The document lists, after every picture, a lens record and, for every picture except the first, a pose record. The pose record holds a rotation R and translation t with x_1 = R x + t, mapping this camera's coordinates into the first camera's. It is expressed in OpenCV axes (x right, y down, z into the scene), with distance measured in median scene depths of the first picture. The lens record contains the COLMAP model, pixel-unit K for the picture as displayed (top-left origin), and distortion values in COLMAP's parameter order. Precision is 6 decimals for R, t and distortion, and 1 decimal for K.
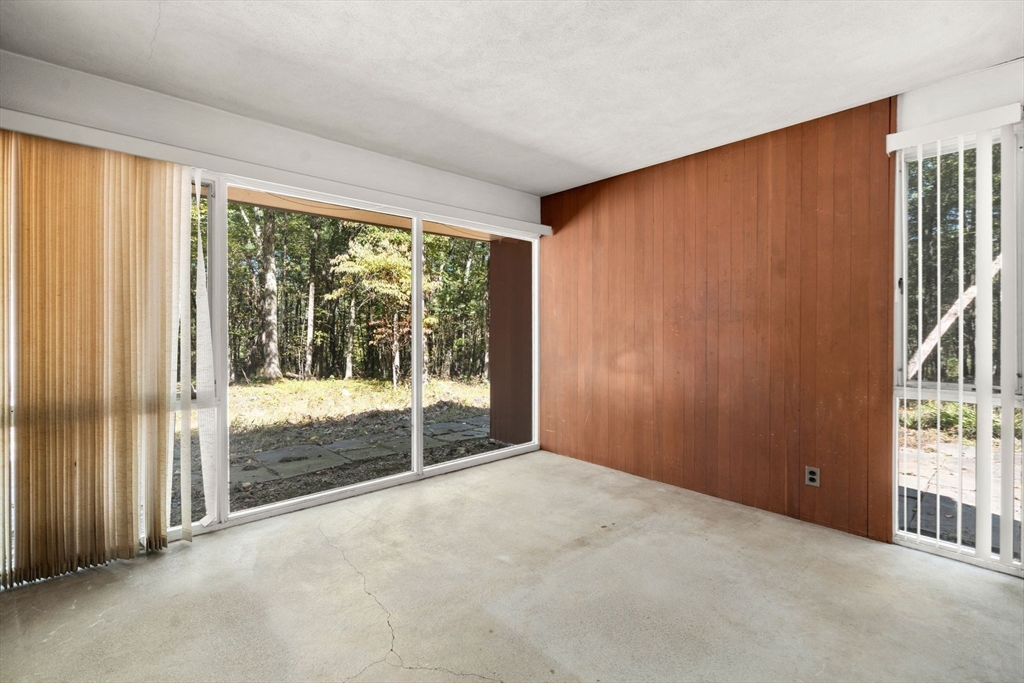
lens RADIAL K [[459.7, 0, 512.2], [0, 459.7, 337.5], [0, 0, 1]] dist [-0.001508, -0.000262]
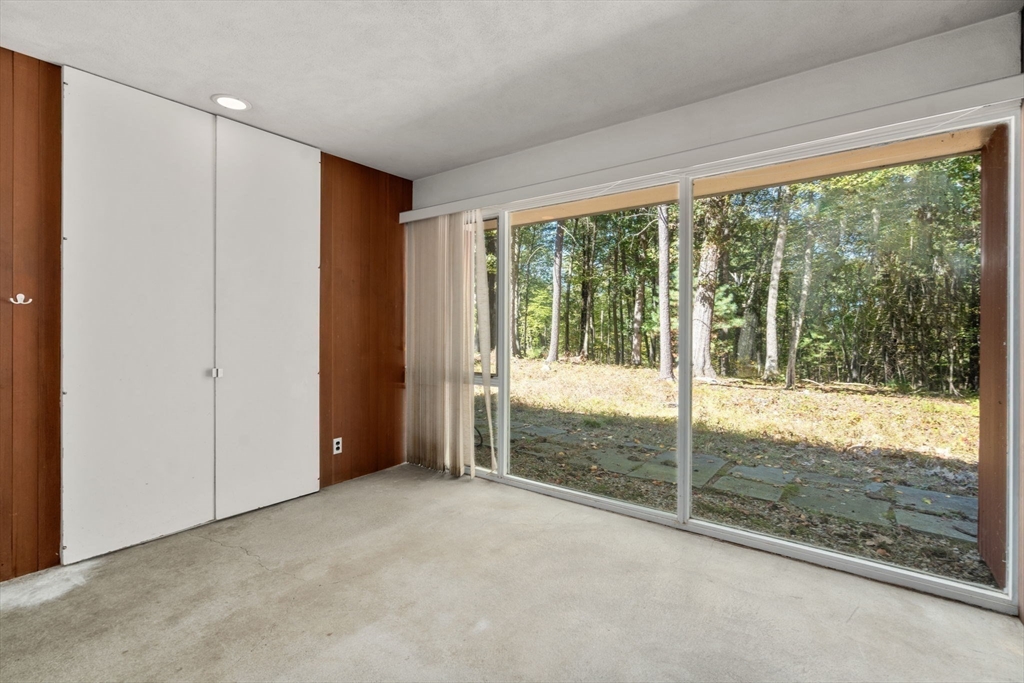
lens RADIAL K [[459.7, 0, 512.2], [0, 459.7, 337.5], [0, 0, 1]] dist [-0.001508, -0.000262]
pose [[0.204573, 0.020494, -0.978637, 0.568749], [-0.029760, 0.999449, 0.014709, -0.007830], [0.978399, 0.026115, 0.205070, 0.688049]]
